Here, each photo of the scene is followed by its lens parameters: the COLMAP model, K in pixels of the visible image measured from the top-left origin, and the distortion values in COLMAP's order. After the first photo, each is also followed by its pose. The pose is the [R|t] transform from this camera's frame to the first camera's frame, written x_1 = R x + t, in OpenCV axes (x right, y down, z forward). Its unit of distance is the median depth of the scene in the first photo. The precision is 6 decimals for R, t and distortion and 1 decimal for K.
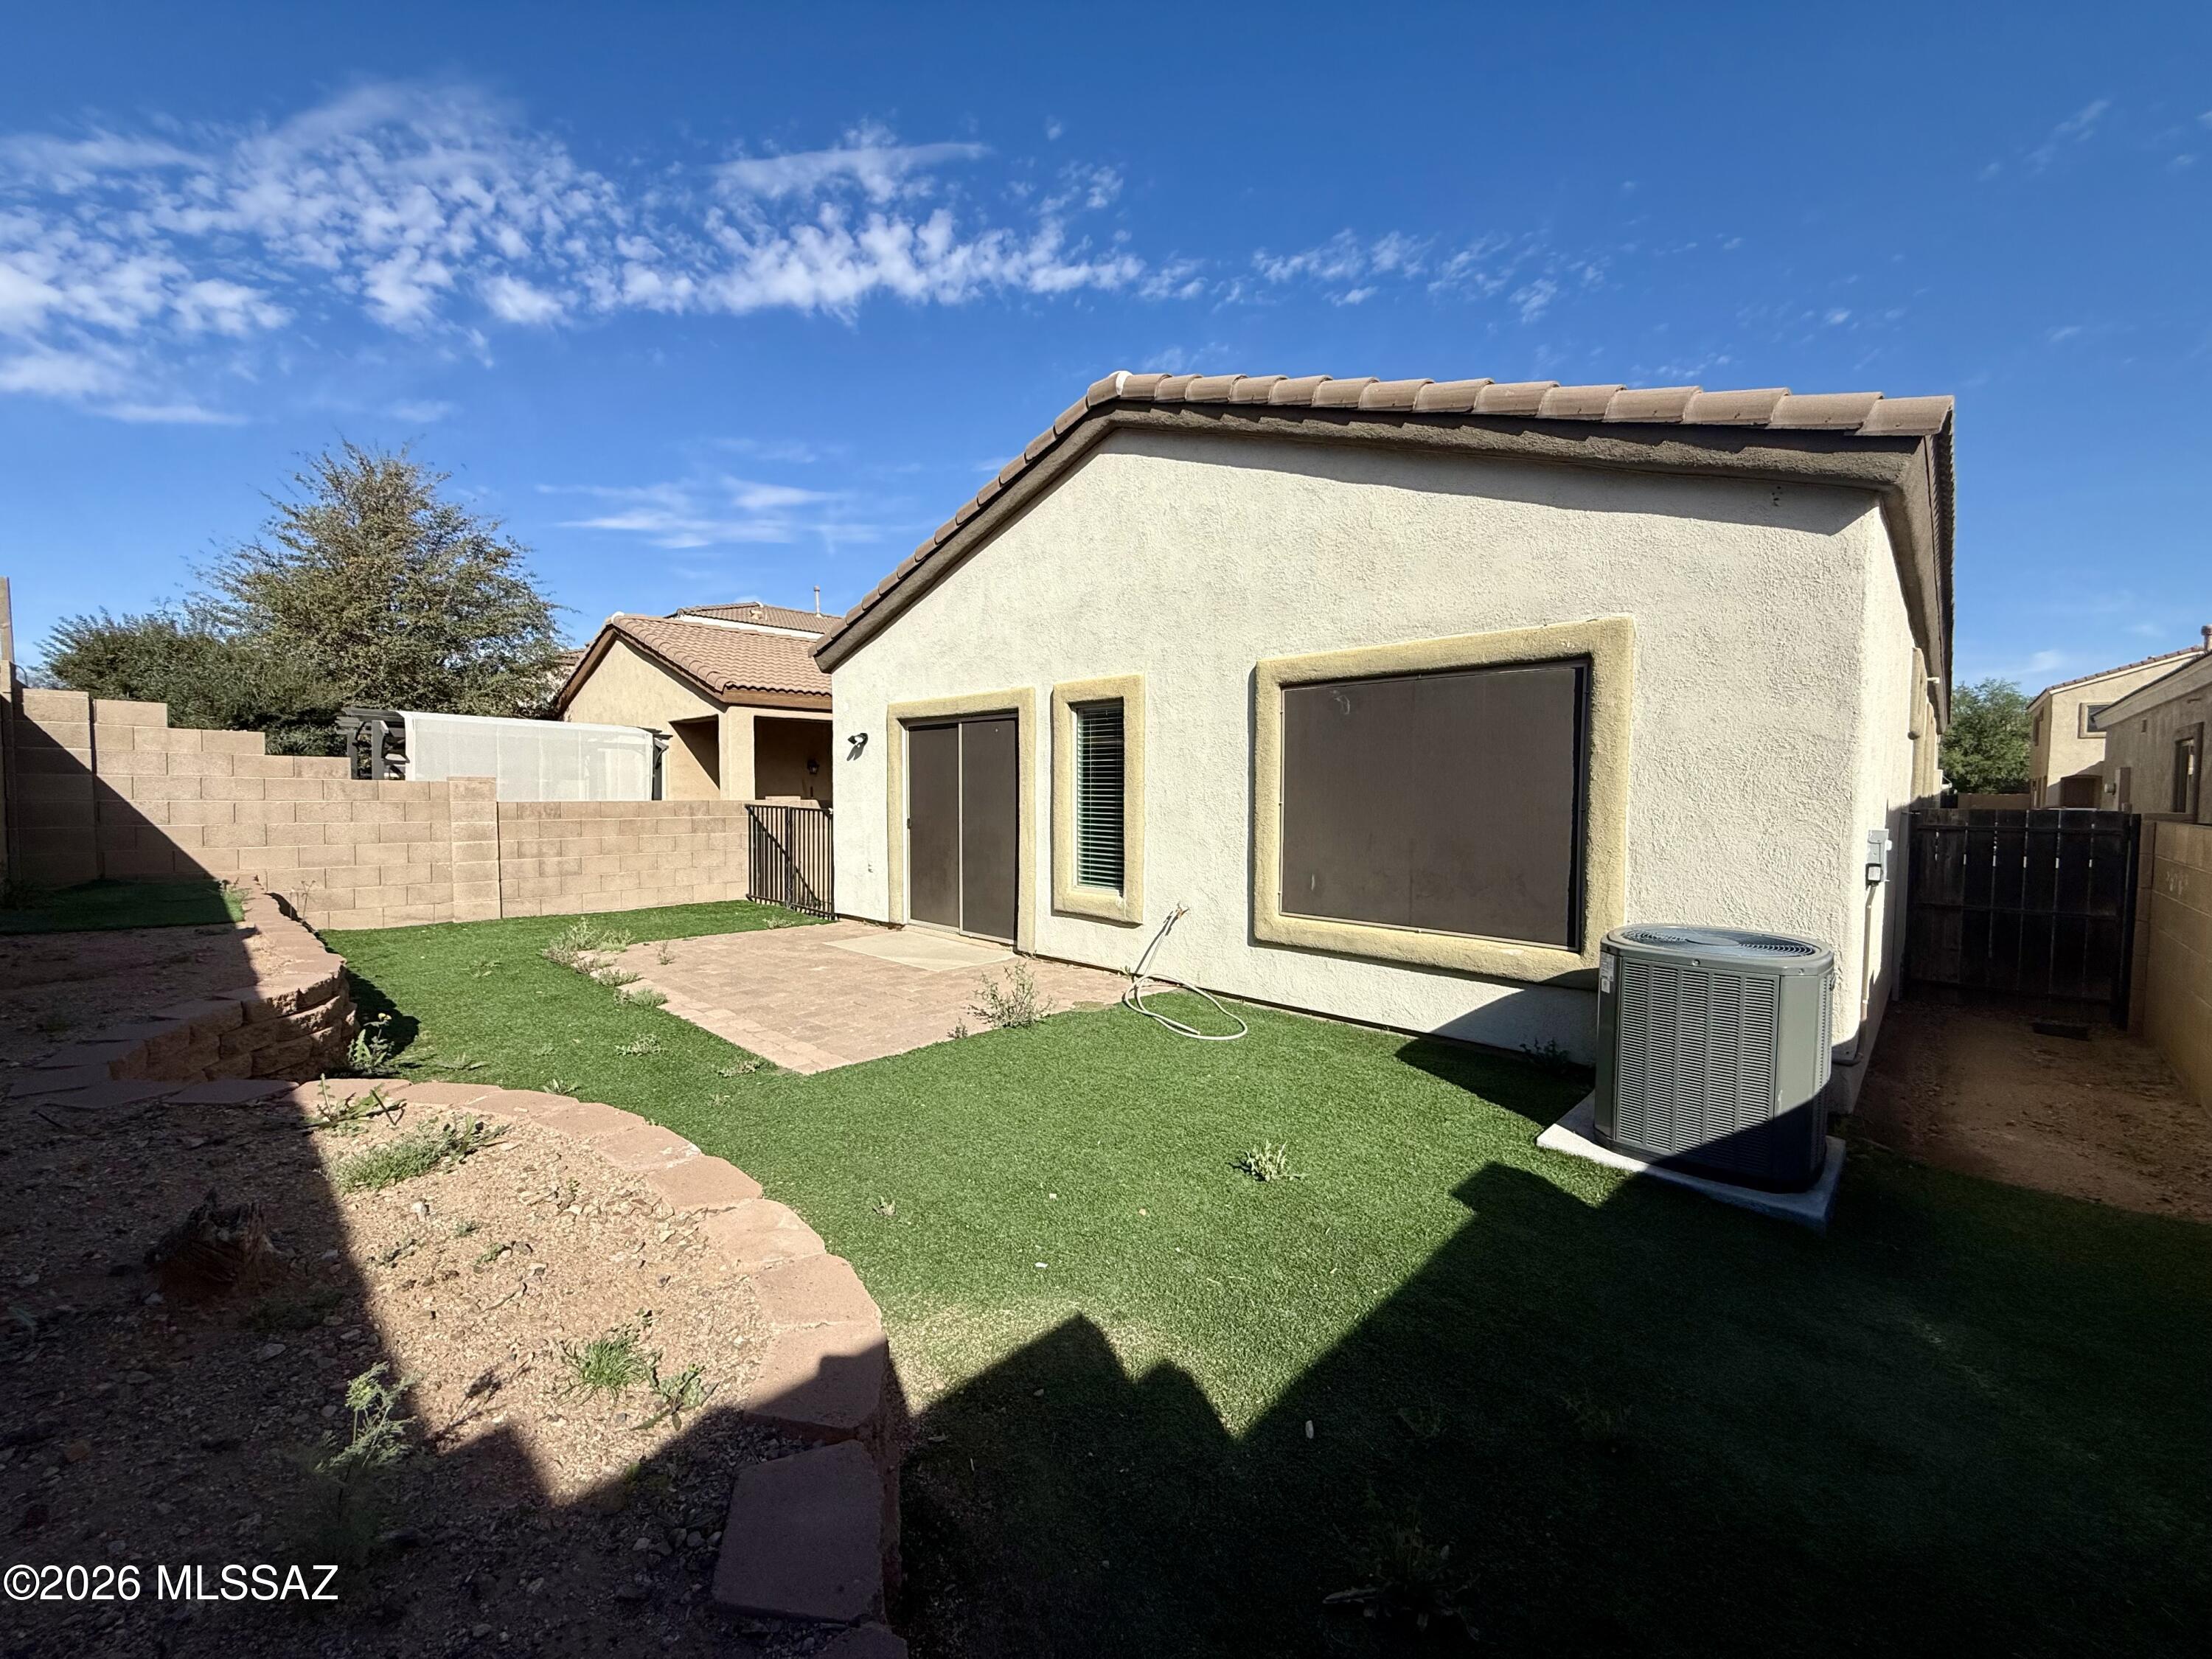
lens RADIAL K [[879.6, 0, 1085.0], [0, 879.6, 830.3], [0, 0, 1]] dist [-0.000389, 0.000222]
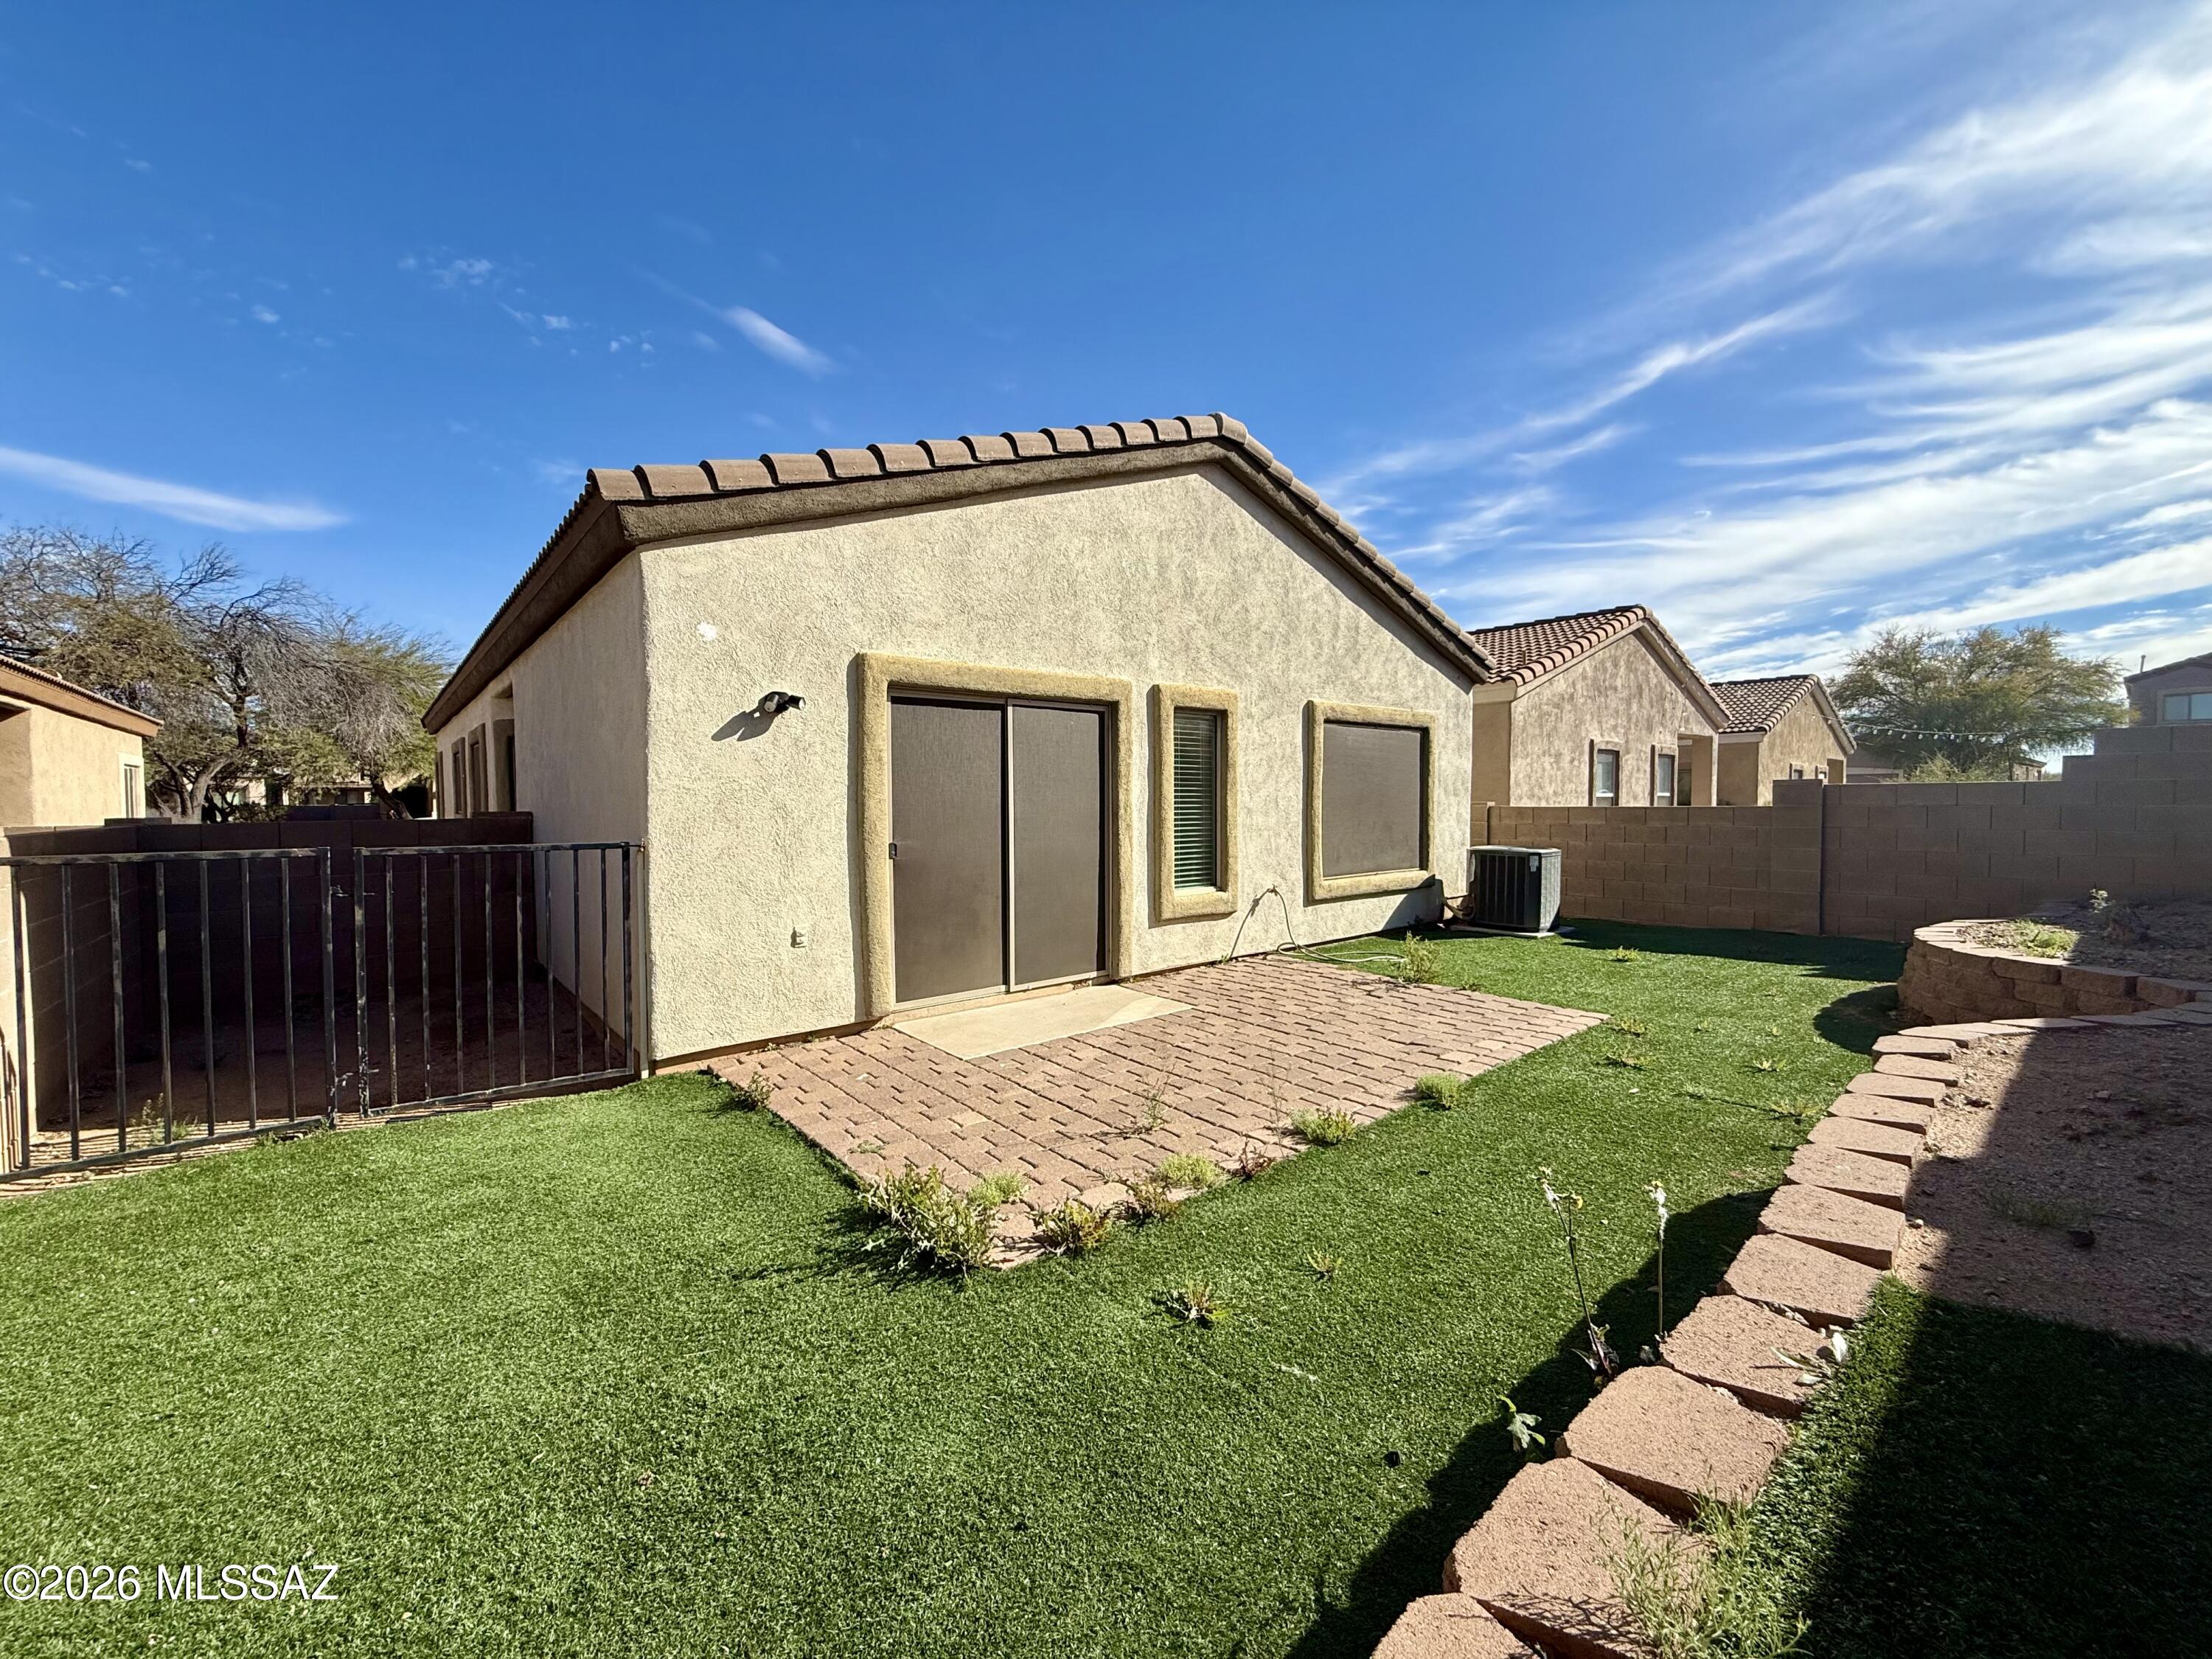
lens RADIAL K [[879.6, 0, 1085.0], [0, 879.6, 830.3], [0, 0, 1]] dist [-0.000389, 0.000222]
pose [[0.099998, -0.038803, 0.994231, -1.111454], [0.056823, 0.997831, 0.033228, -0.048456], [-0.993364, 0.053172, 0.101986, 1.103624]]
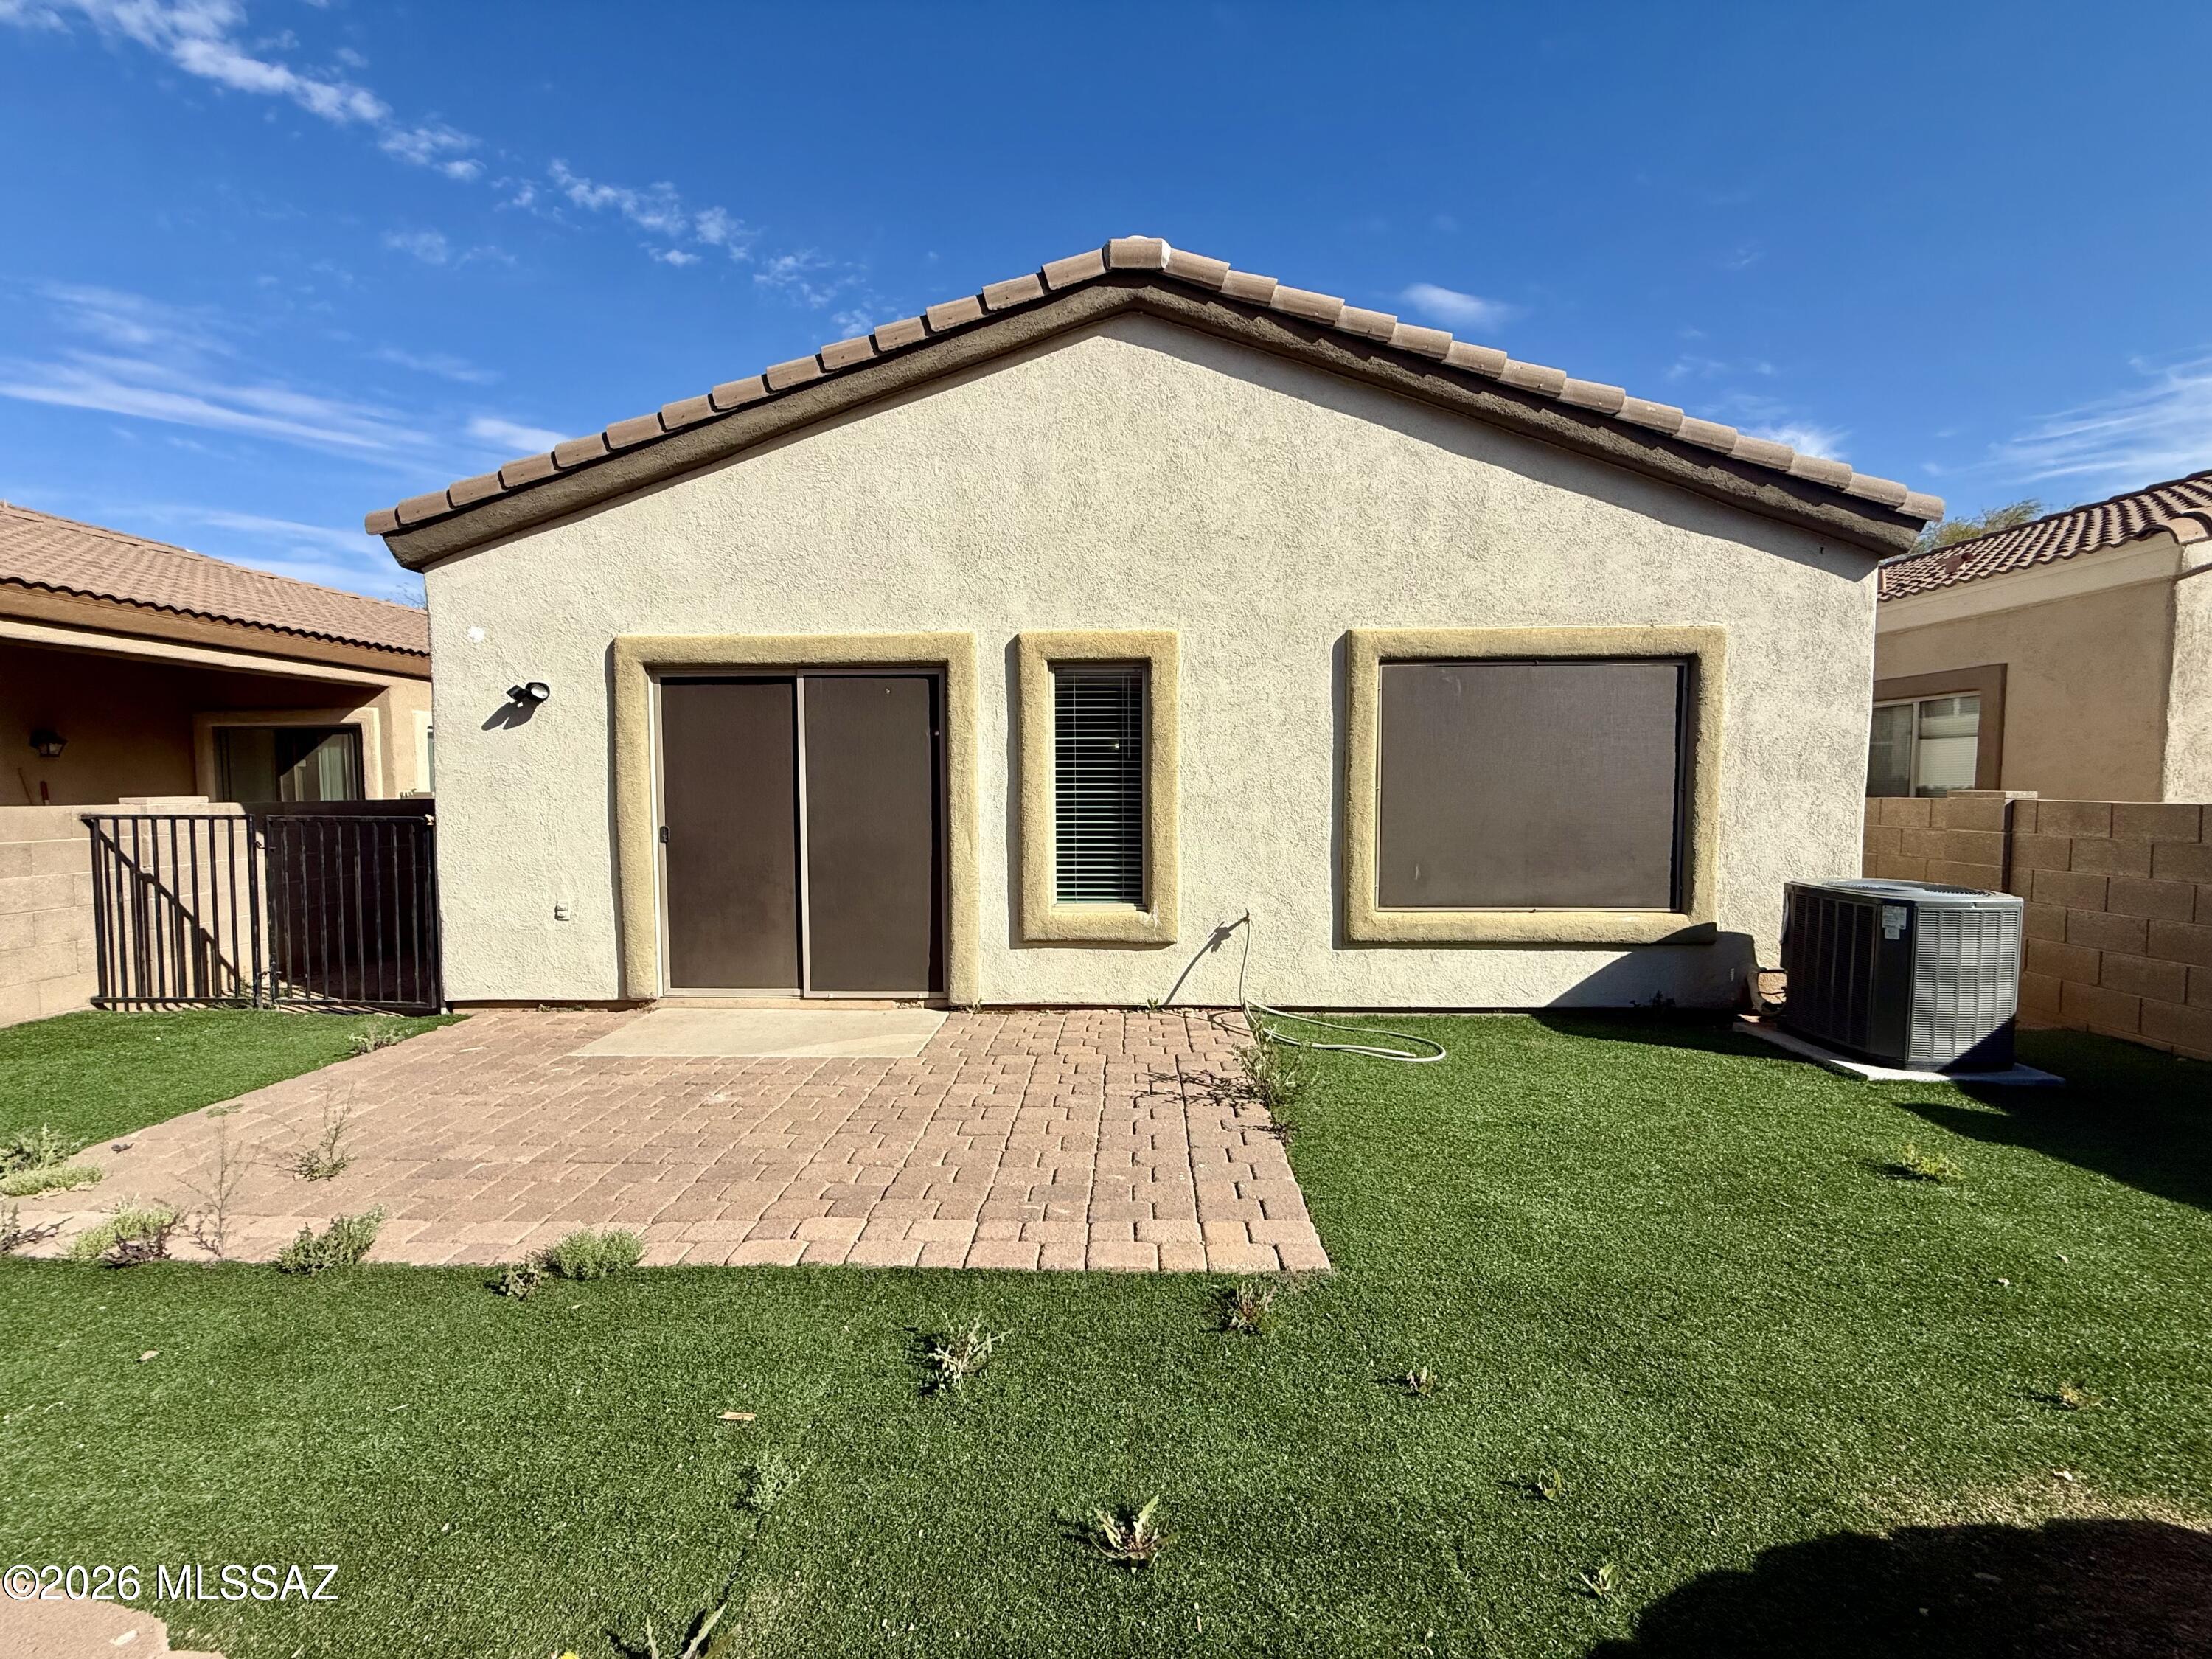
lens RADIAL K [[879.6, 0, 1085.0], [0, 879.6, 830.3], [0, 0, 1]] dist [-0.000389, 0.000222]
pose [[0.732331, -0.041443, 0.679687, -0.556132], [0.038735, 0.999065, 0.019181, -0.015078], [-0.679847, 0.012280, 0.733252, 0.477244]]
